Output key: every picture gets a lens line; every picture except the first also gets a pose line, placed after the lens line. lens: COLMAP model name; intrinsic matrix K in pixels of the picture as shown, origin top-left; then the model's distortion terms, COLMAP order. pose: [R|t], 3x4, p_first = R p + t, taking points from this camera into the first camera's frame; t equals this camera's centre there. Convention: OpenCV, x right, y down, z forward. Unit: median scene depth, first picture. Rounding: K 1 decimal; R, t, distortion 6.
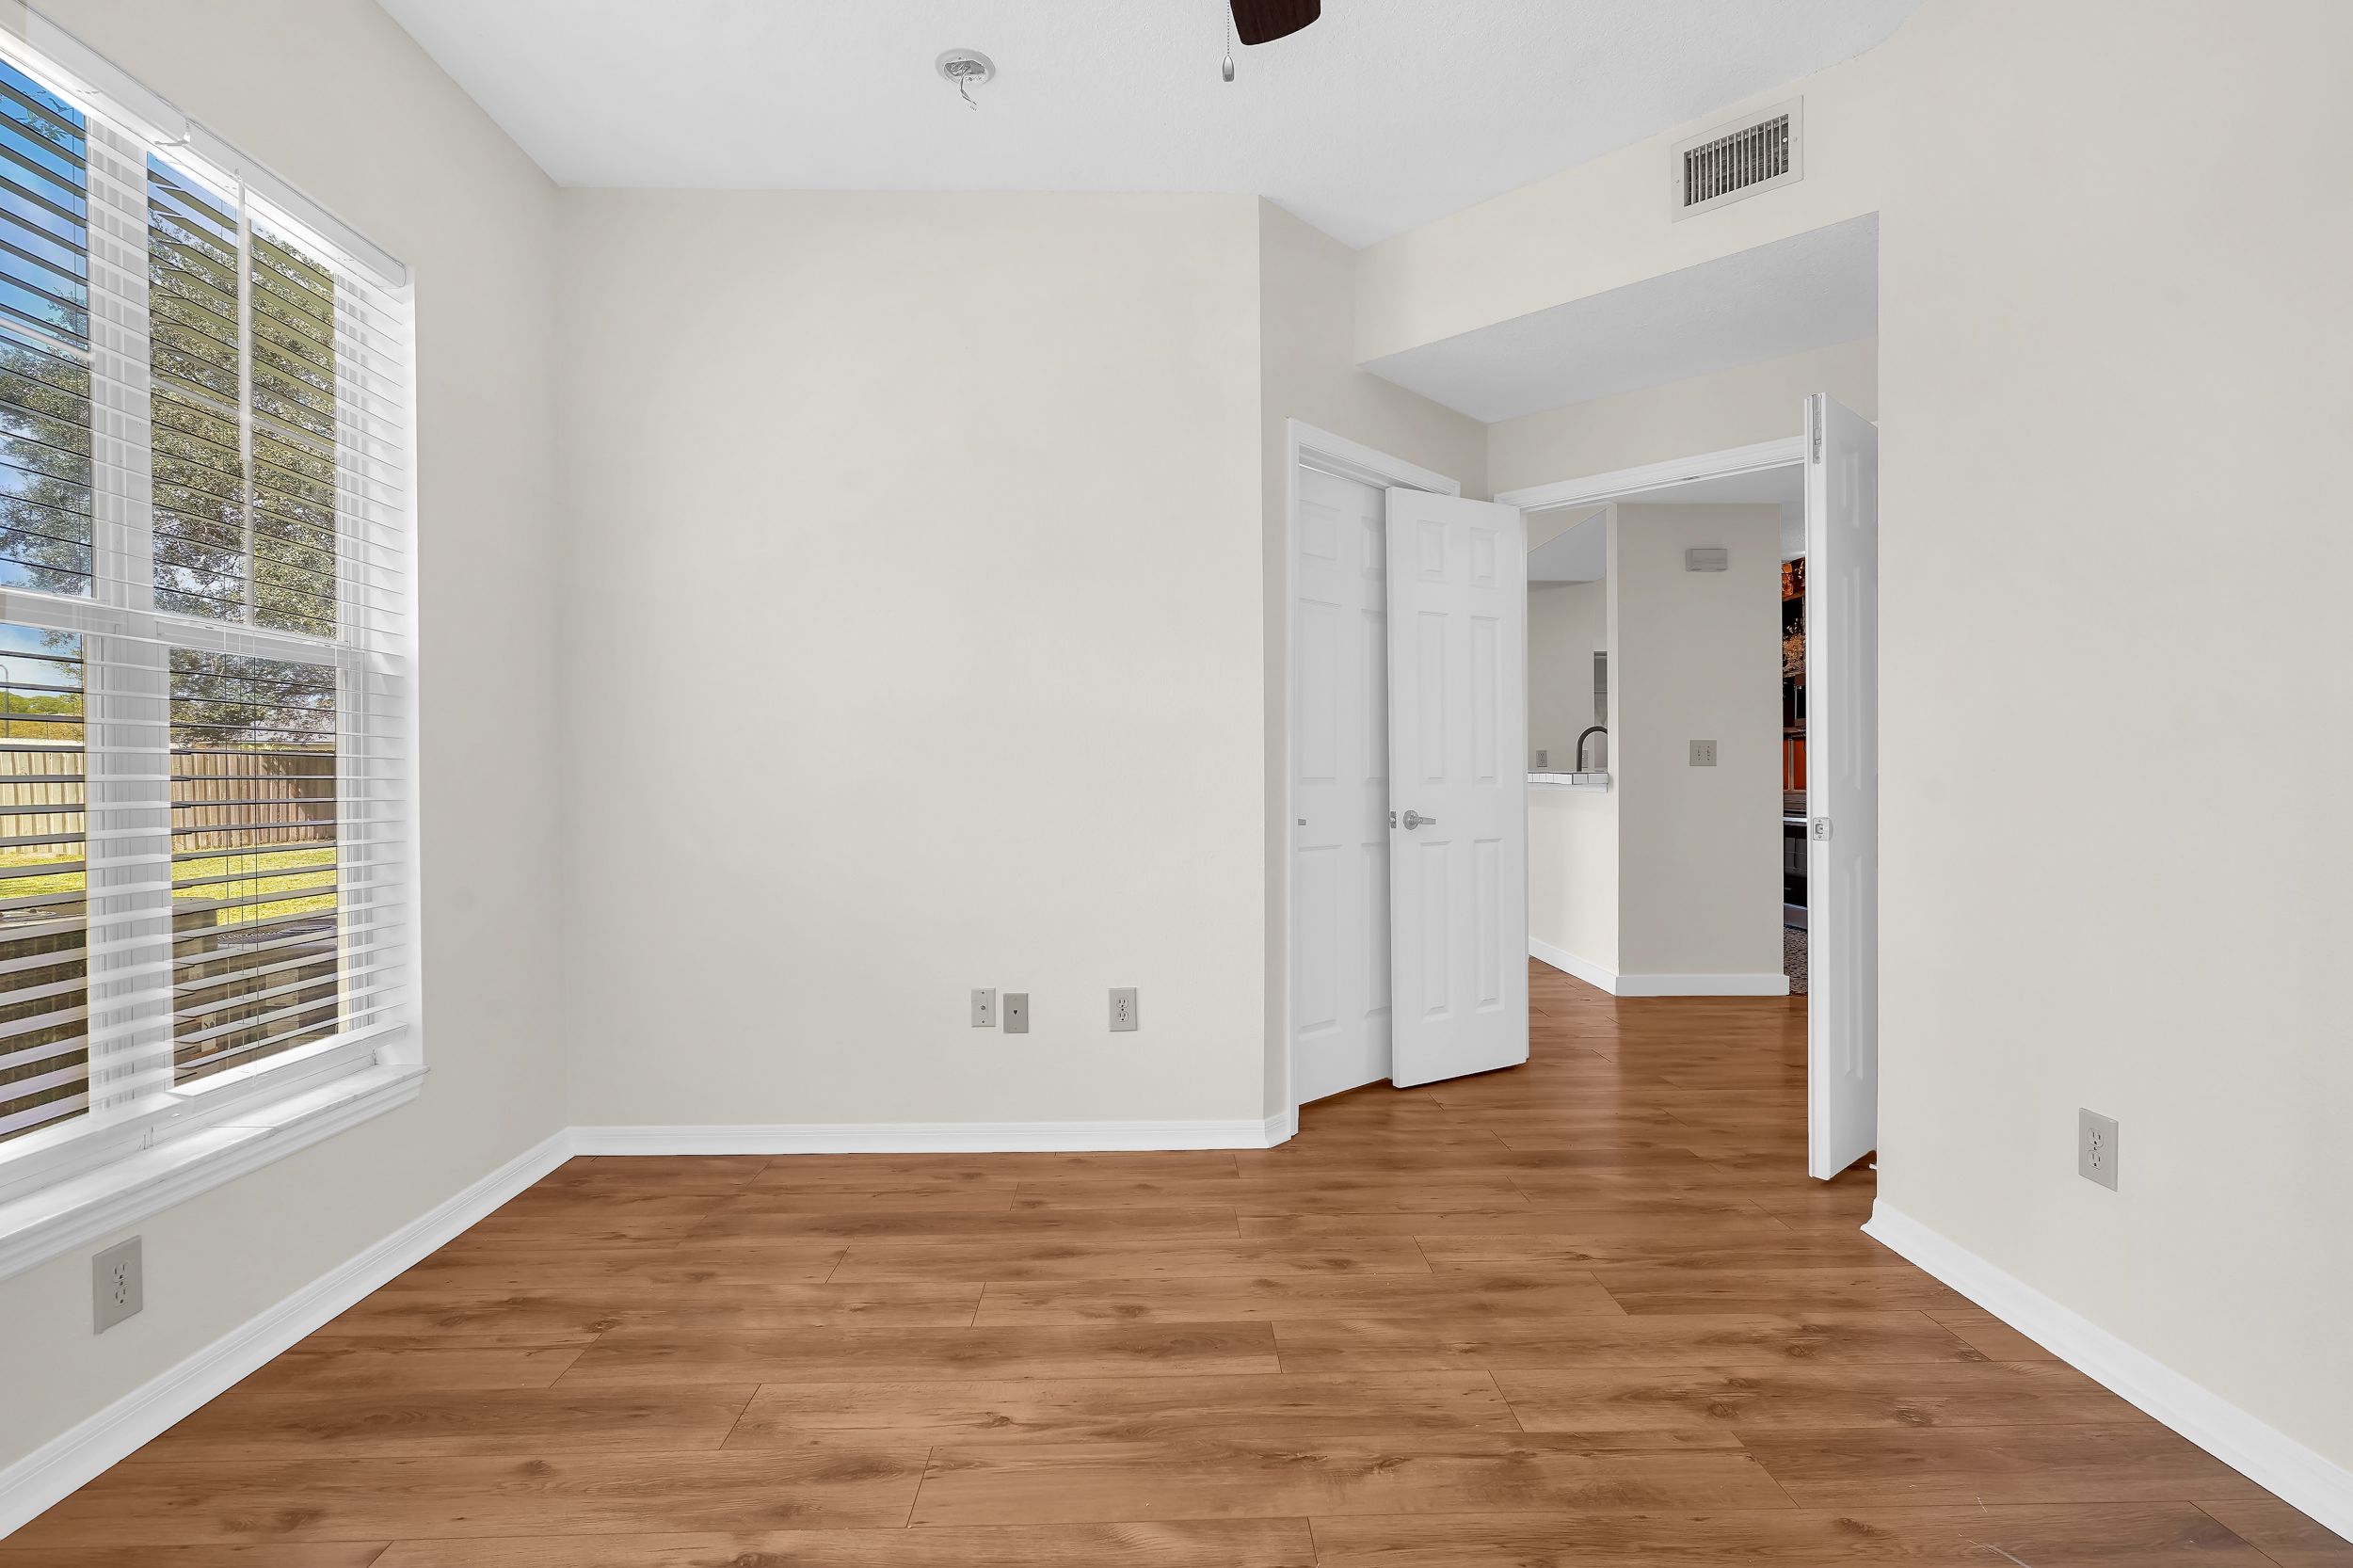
lens RADIAL K [[1125.3, 0, 1177.0], [0, 1125.3, 780.0], [0, 0, 1]] dist [-0.008496, 0.005714]
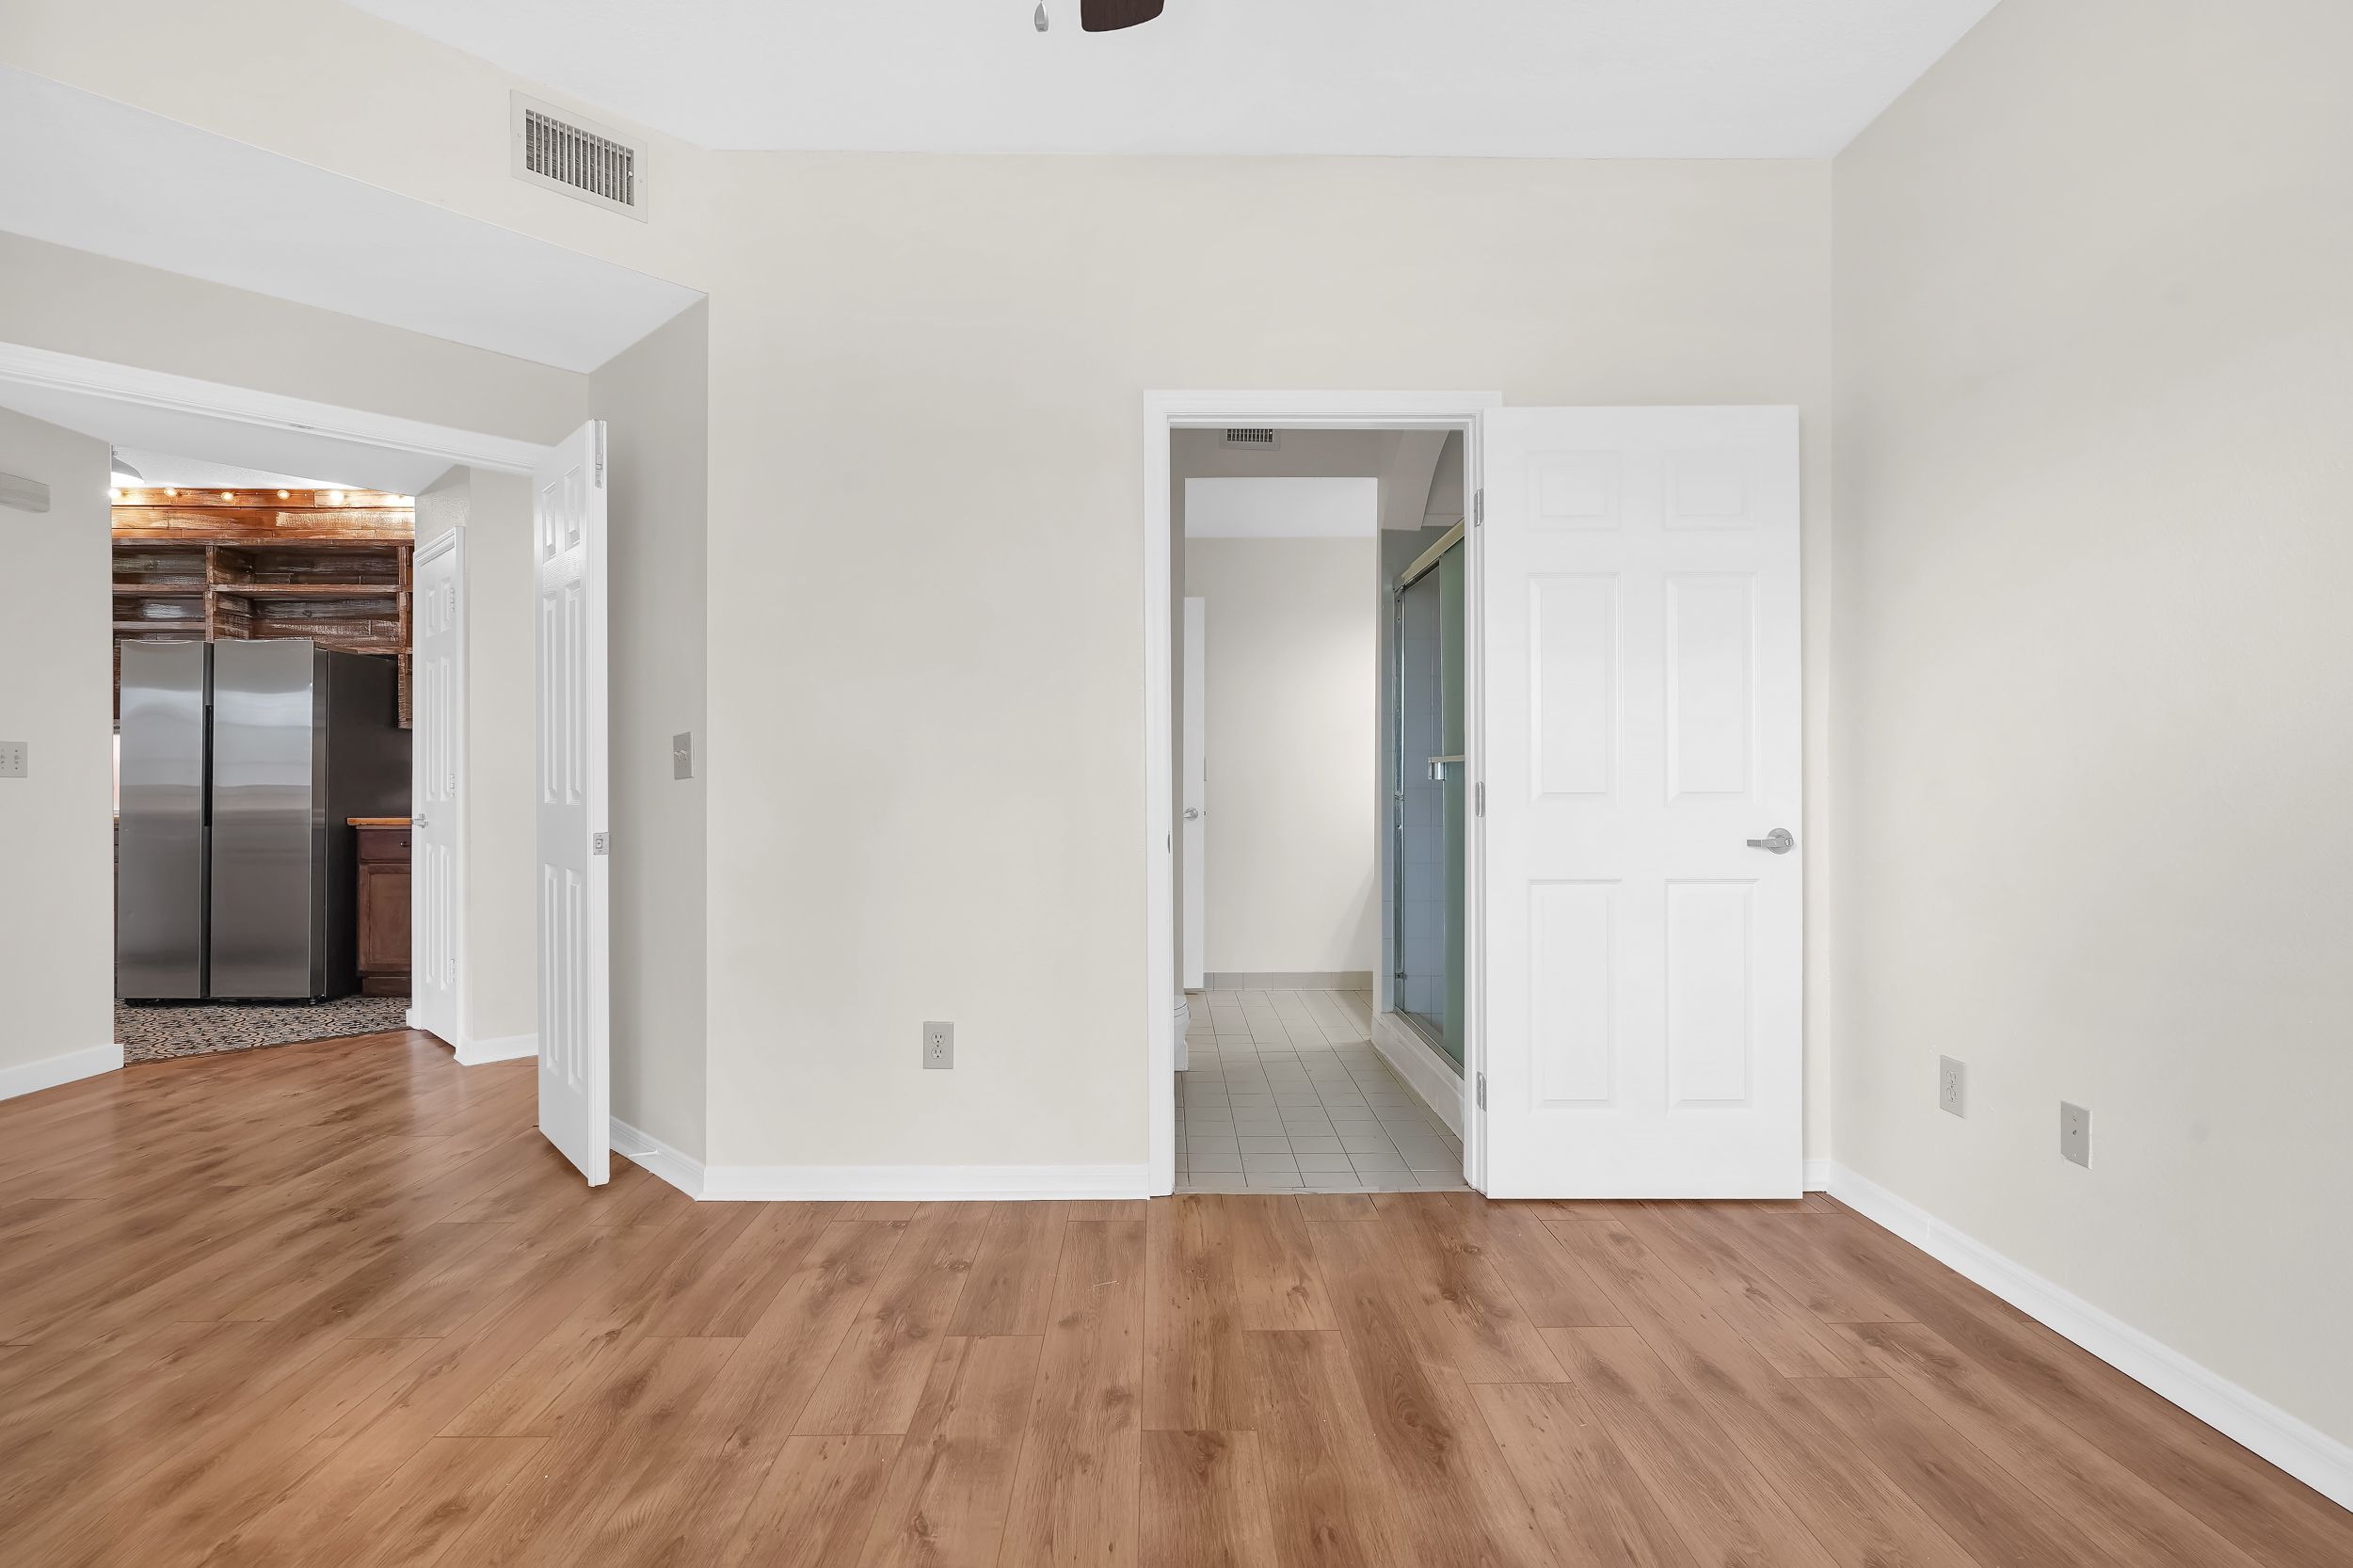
lens RADIAL K [[1125.3, 0, 1168.6], [0, 1125.3, 782.4], [0, 0, 1]] dist [-0.008496, 0.005714]
pose [[0.007734, 0.006414, 0.999950, -0.601931], [0.002803, 0.999975, -0.006436, -0.006555], [-0.999966, 0.002853, 0.007716, 0.627734]]
